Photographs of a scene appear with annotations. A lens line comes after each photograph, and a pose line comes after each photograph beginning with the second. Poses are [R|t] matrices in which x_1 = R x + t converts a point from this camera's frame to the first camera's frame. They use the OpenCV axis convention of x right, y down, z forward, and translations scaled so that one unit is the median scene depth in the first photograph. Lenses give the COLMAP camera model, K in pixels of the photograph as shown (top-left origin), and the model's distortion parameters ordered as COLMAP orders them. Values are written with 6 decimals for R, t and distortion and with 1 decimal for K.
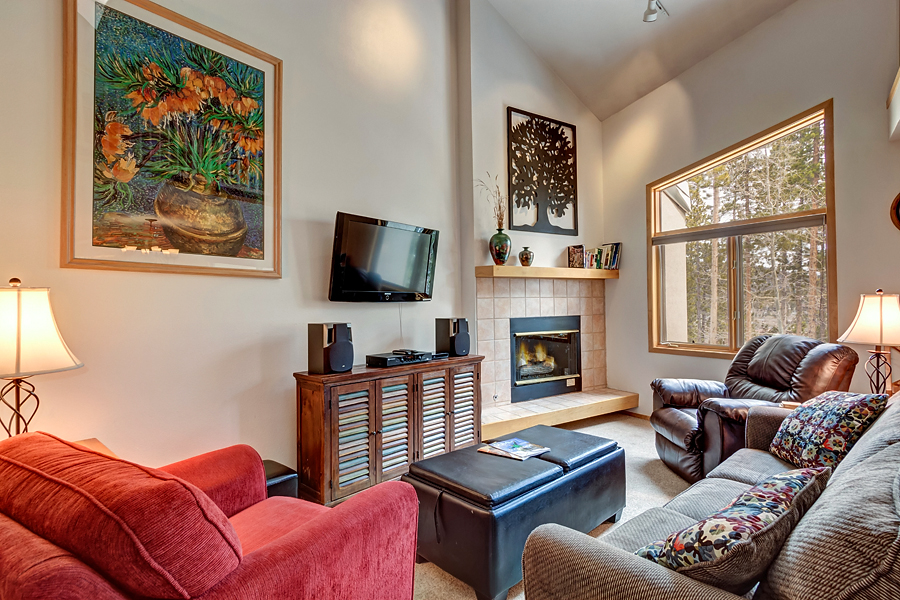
lens RADIAL K [[443.0, 0, 450.0], [0, 443.0, 300.0], [0, 0, 1]] dist [0.002597, -0.000589]
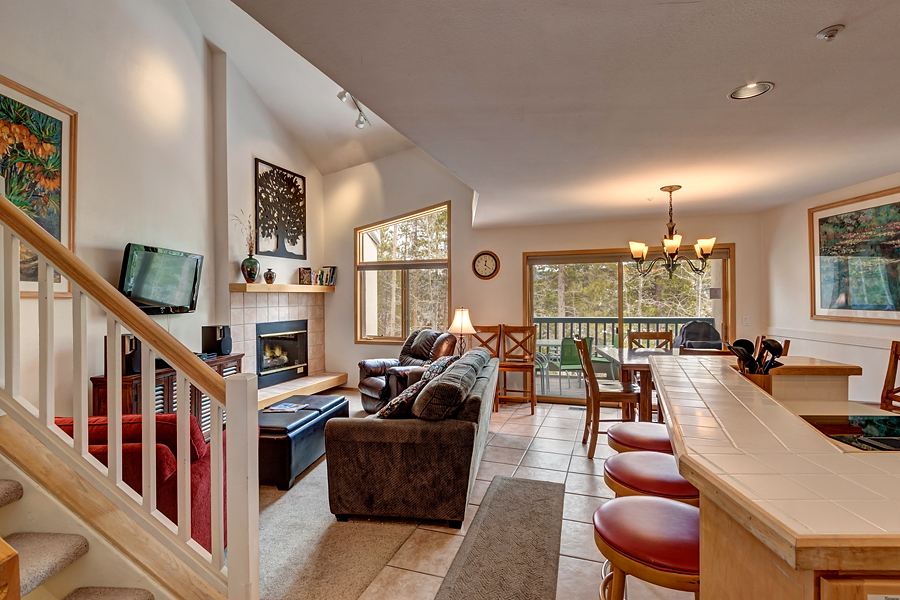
lens RADIAL K [[433.0, 0, 450.0], [0, 433.0, 300.0], [0, 0, 1]] dist [0.000641, -0.000485]
pose [[0.785135, 0.005152, 0.619304, -0.207425], [-0.009790, 0.999944, 0.004093, -0.038932], [-0.619248, -0.009277, 0.785141, -0.341646]]
